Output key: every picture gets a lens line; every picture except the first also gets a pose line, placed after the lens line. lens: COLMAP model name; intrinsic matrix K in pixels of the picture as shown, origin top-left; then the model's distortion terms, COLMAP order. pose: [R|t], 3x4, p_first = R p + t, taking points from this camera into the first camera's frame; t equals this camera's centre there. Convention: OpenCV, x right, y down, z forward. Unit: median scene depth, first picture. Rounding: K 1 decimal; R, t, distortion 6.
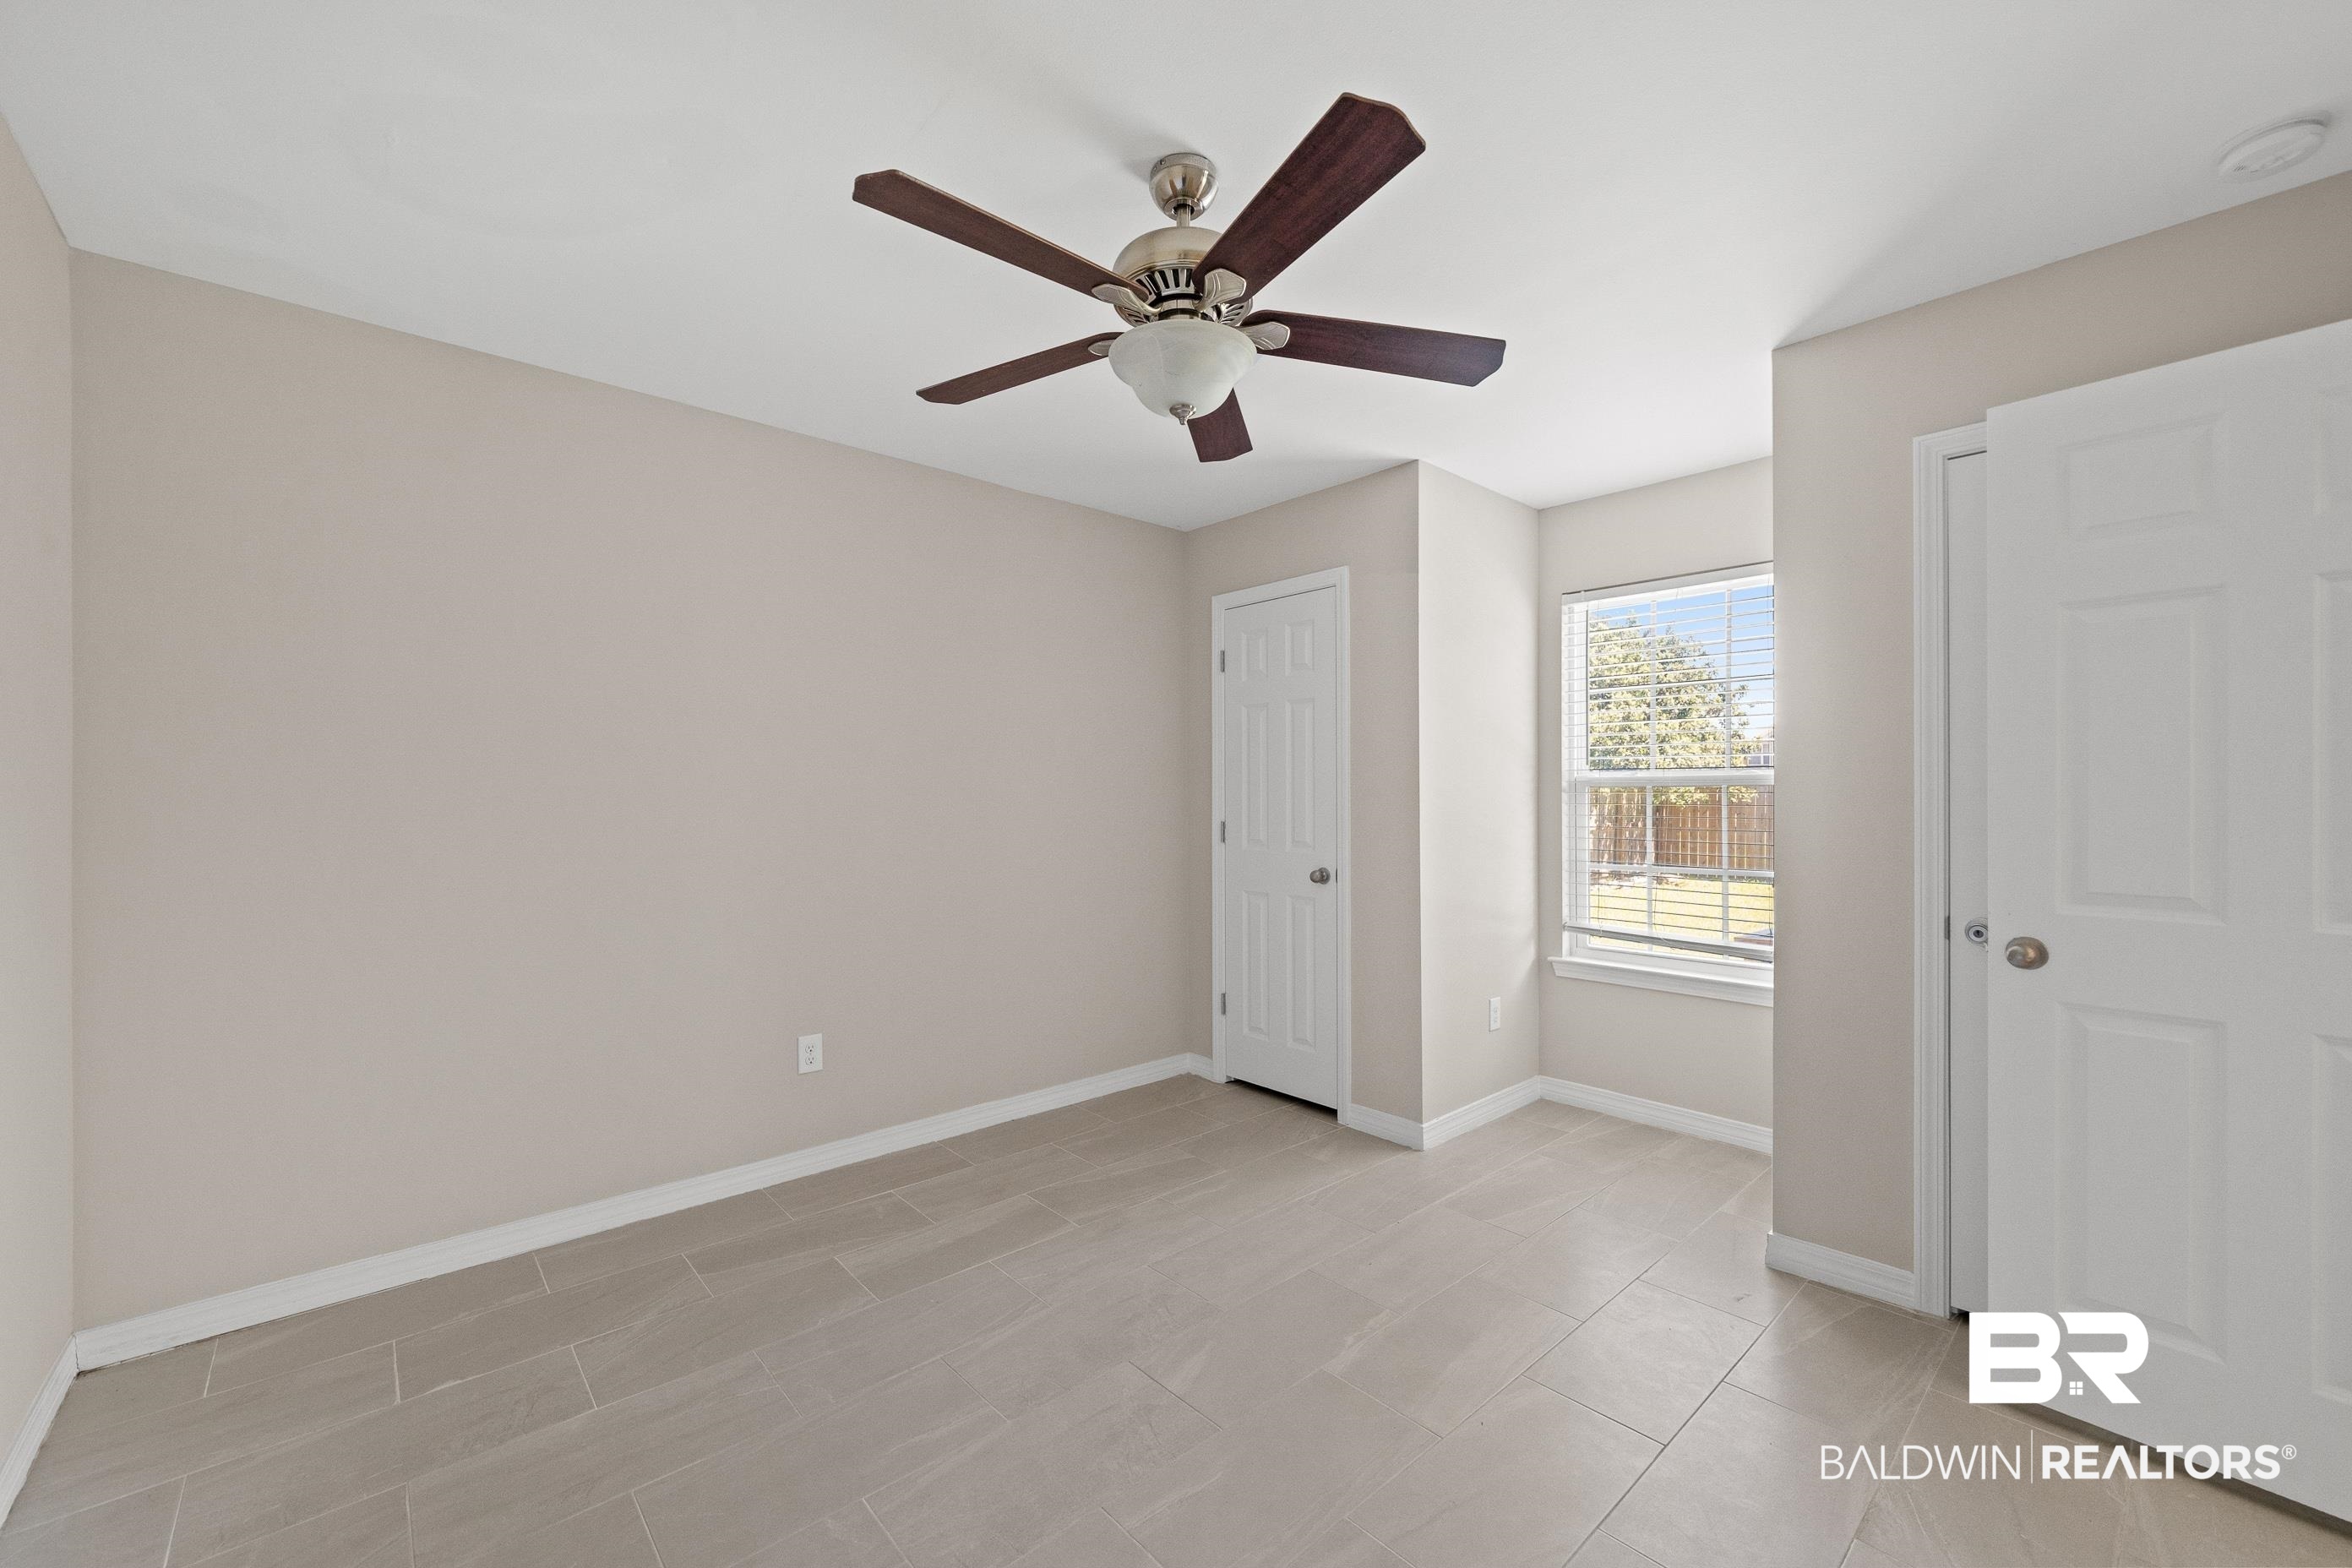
lens RADIAL K [[929.9, 0, 1179.7], [0, 929.9, 789.3], [0, 0, 1]] dist [-0.002649, -0.000097]
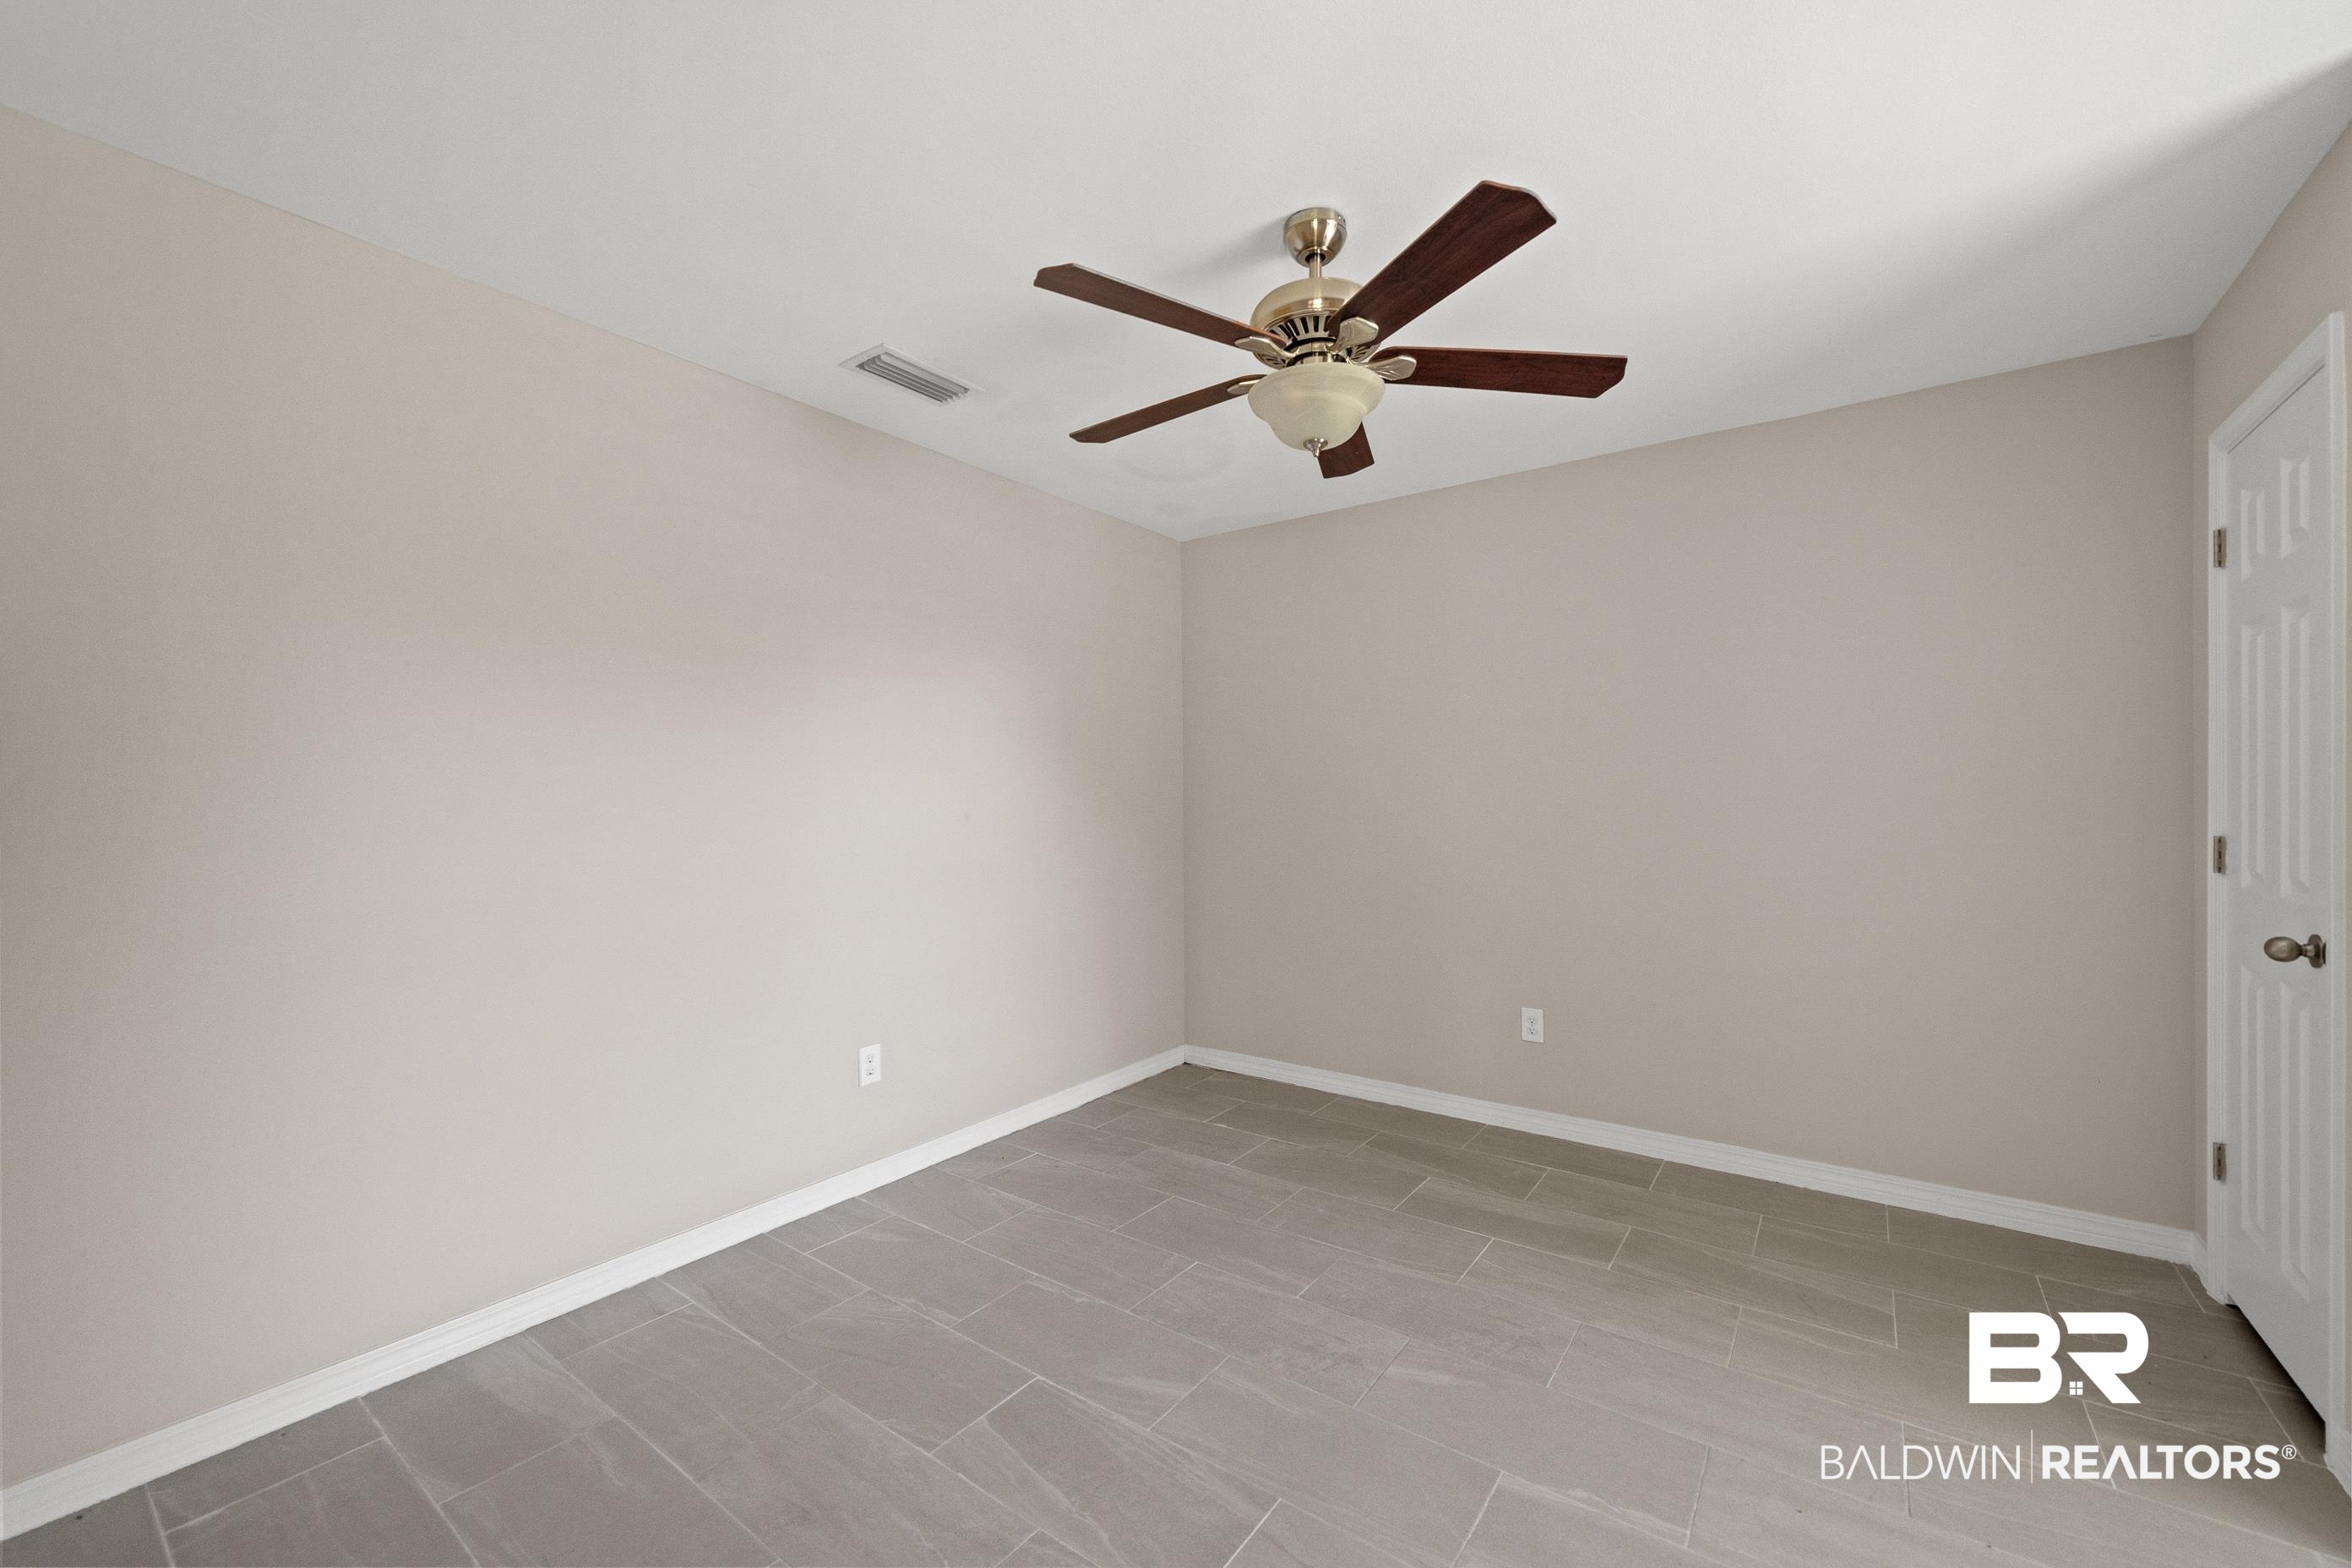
lens RADIAL K [[928.1, 0, 1175.9], [0, 928.1, 796.9], [0, 0, 1]] dist [-0.013958, -0.000070]
pose [[0.203350, 0.002666, -0.979102, 0.660727], [0.011223, 0.999924, 0.005053, 0.001115], [0.979042, -0.012016, 0.203305, 0.396207]]
